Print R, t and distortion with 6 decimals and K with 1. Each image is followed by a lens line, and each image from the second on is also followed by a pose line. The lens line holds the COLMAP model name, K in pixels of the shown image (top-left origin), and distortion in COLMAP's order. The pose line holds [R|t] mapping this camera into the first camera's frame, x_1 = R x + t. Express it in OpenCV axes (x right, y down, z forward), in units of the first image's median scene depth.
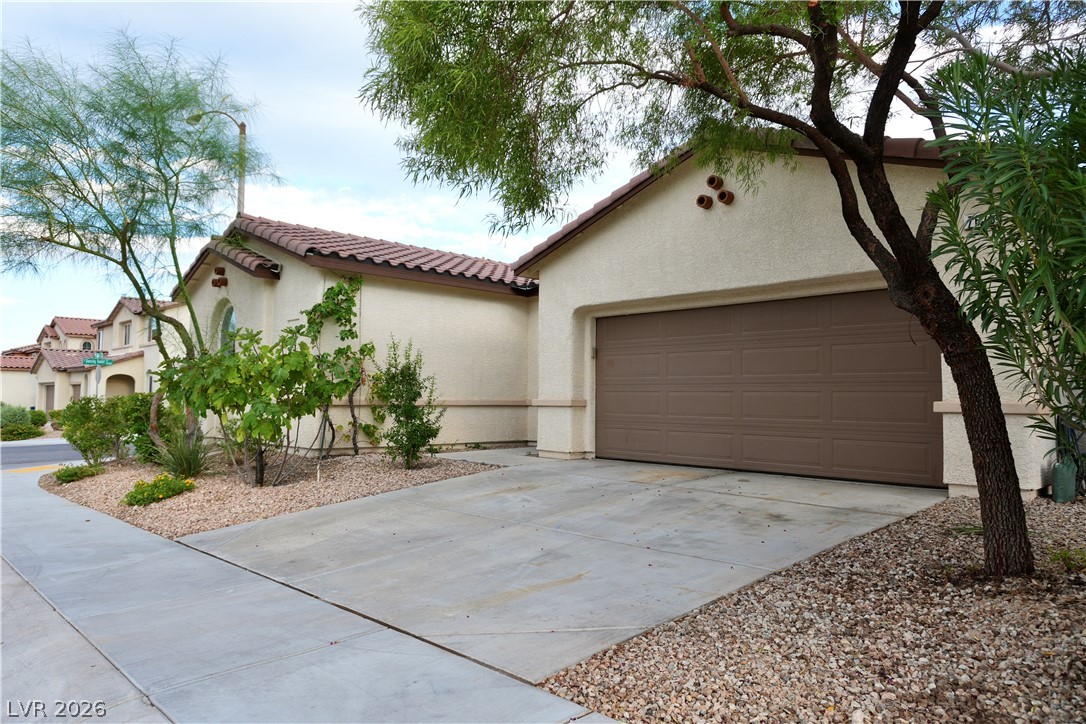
lens RADIAL K [[726.5, 0, 543.0], [0, 726.5, 362.0], [0, 0, 1]] dist [-0.001434, -0.000789]
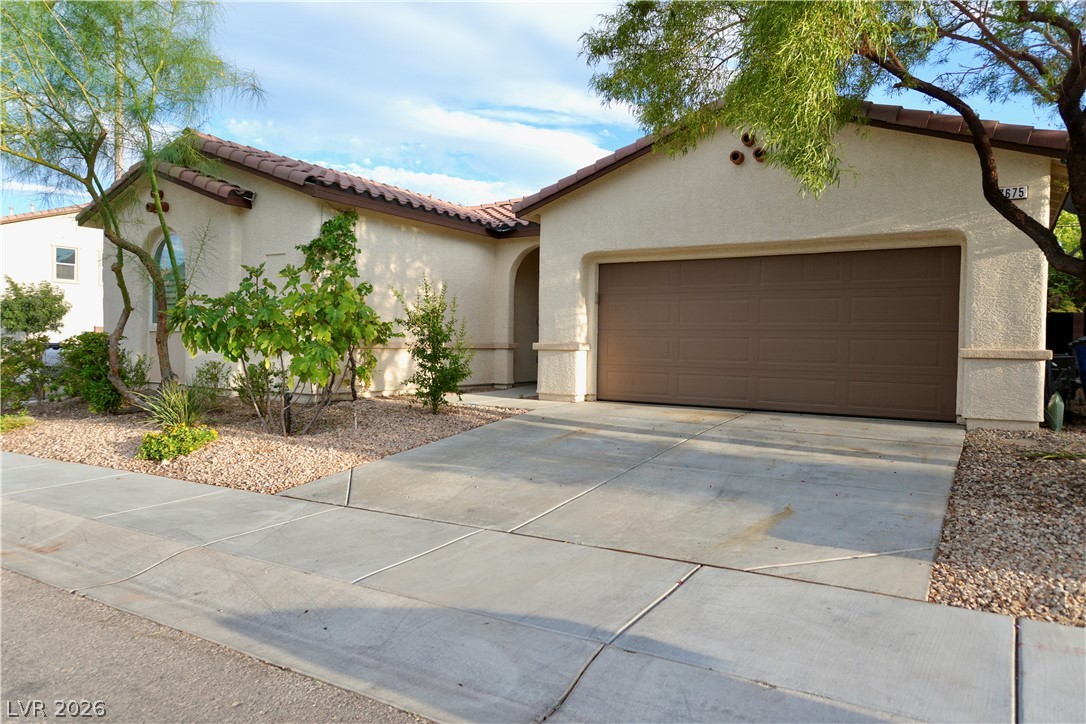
lens RADIAL K [[726.5, 0, 543.0], [0, 726.5, 362.0], [0, 0, 1]] dist [-0.001434, -0.000789]
pose [[0.968946, -0.000082, 0.247273, -0.257855], [-0.020217, 0.996625, 0.079555, -0.002655], [-0.246445, -0.082083, 0.965675, 0.023458]]
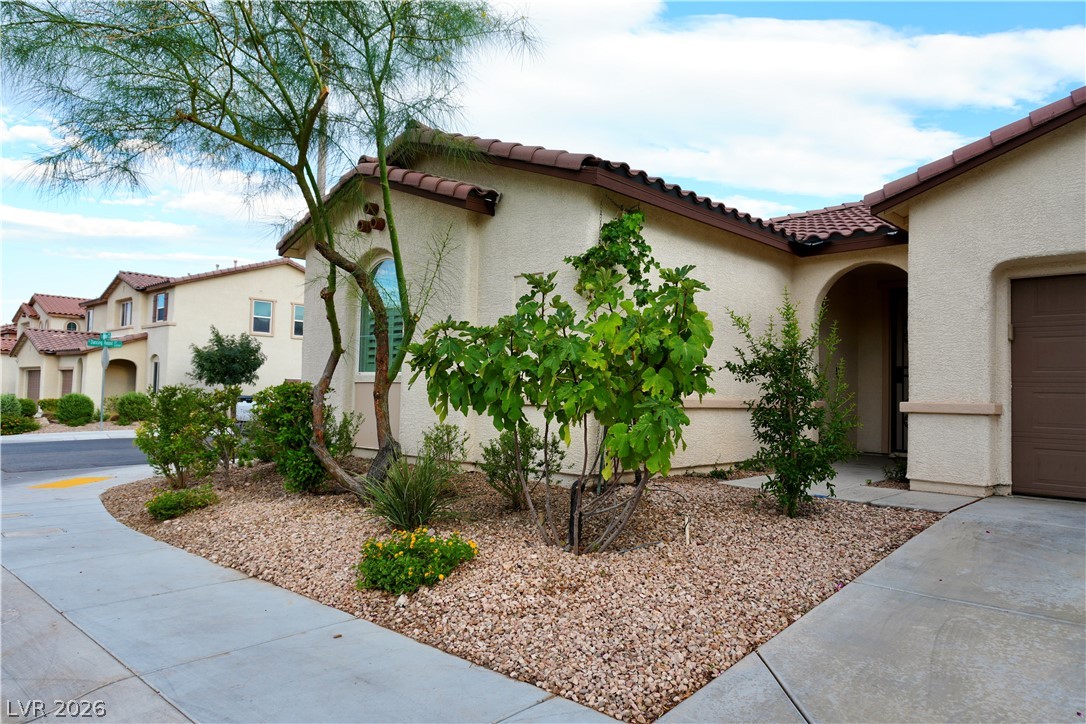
lens RADIAL K [[733.8, 0, 543.0], [0, 733.8, 362.0], [0, 0, 1]] dist [-0.001999, 0.000452]
pose [[0.999199, 0.017161, 0.036146, -0.373723], [-0.017461, 0.999816, 0.007978, 0.015825], [-0.036002, -0.008603, 0.999315, 0.358500]]
